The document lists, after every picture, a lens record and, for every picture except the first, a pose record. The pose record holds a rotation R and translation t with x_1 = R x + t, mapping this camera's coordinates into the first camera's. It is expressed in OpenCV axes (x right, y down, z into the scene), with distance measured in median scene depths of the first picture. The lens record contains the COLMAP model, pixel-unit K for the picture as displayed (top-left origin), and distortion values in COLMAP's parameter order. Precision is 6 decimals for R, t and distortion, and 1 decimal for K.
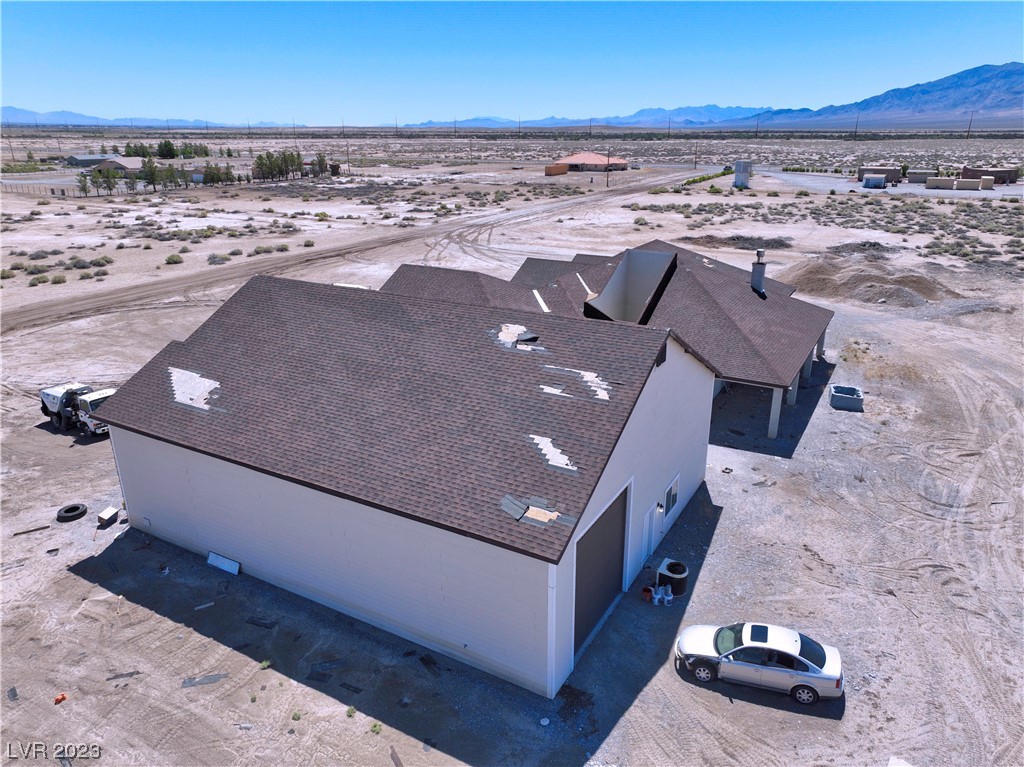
lens RADIAL K [[719.8, 0, 512.2], [0, 719.8, 380.5], [0, 0, 1]] dist [0.002007, 0.013467]
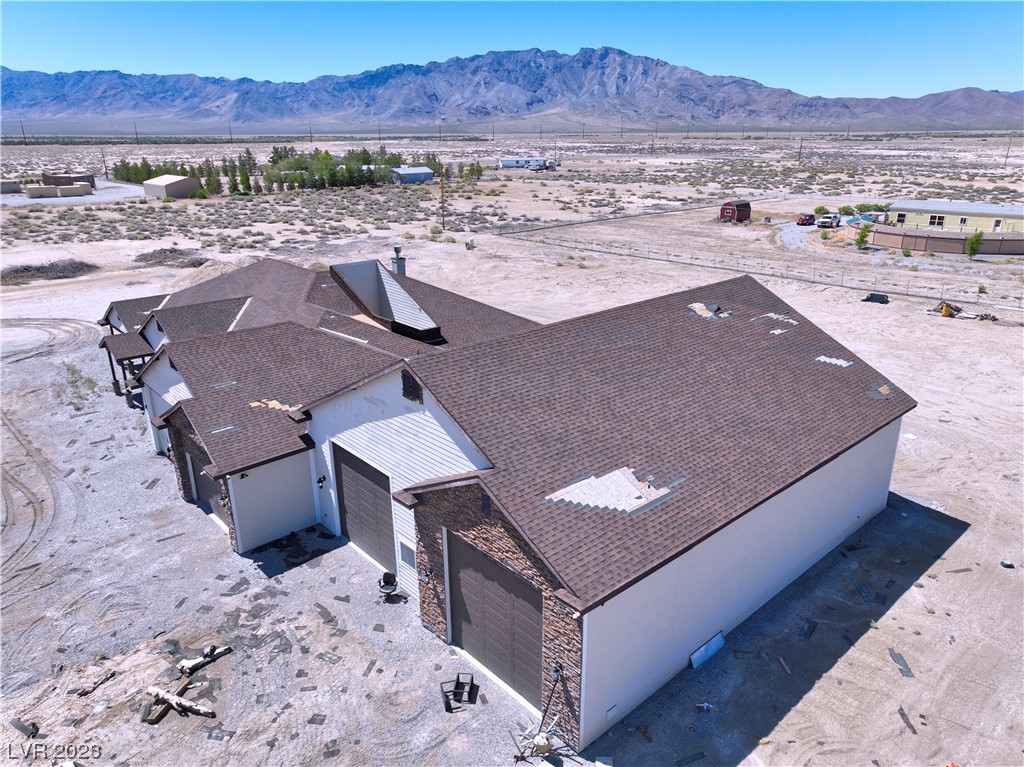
lens RADIAL K [[719.8, 0, 513.5], [0, 719.8, 384.7], [0, 0, 1]] dist [0.002007, 0.013467]
pose [[0.312703, -0.314926, 0.896124, -0.863973], [0.317940, 0.923718, 0.213678, -0.219351], [-0.895059, 0.218096, 0.388977, 0.615540]]
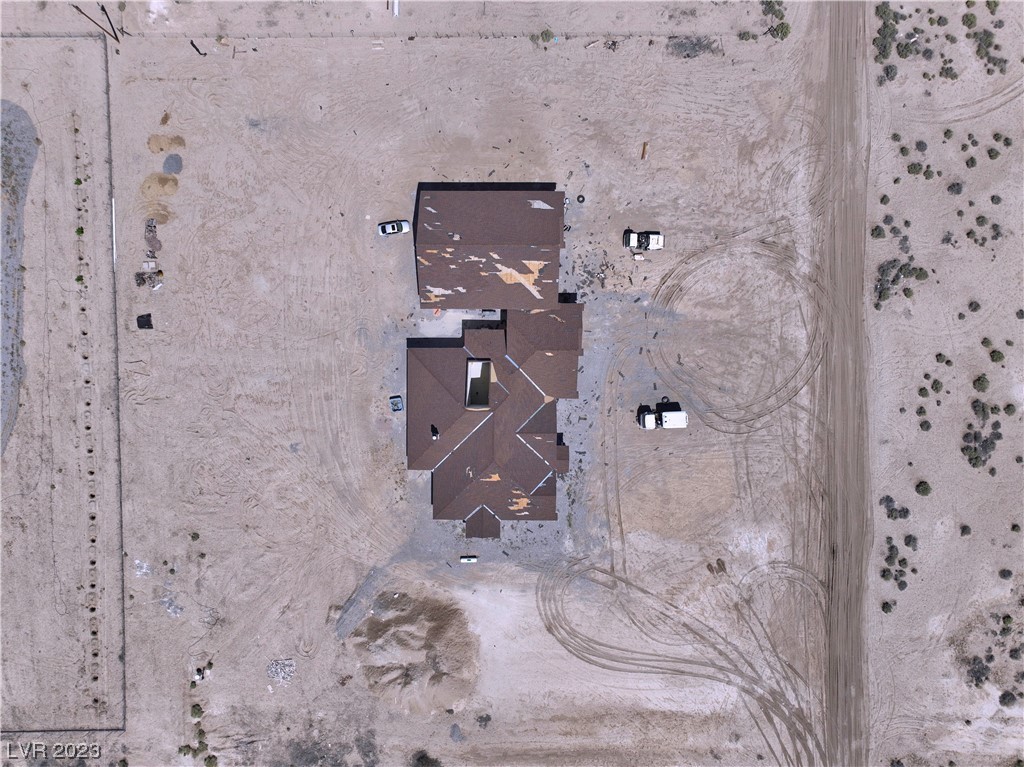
lens RADIAL K [[719.8, 0, 513.7], [0, 719.8, 385.5], [0, 0, 1]] dist [0.002007, 0.013467]
pose [[-0.871581, 0.489404, 0.028798, 0.006667], [-0.142645, -0.309361, 0.940185, -2.871369], [0.469040, 0.815340, 0.339445, 0.355640]]
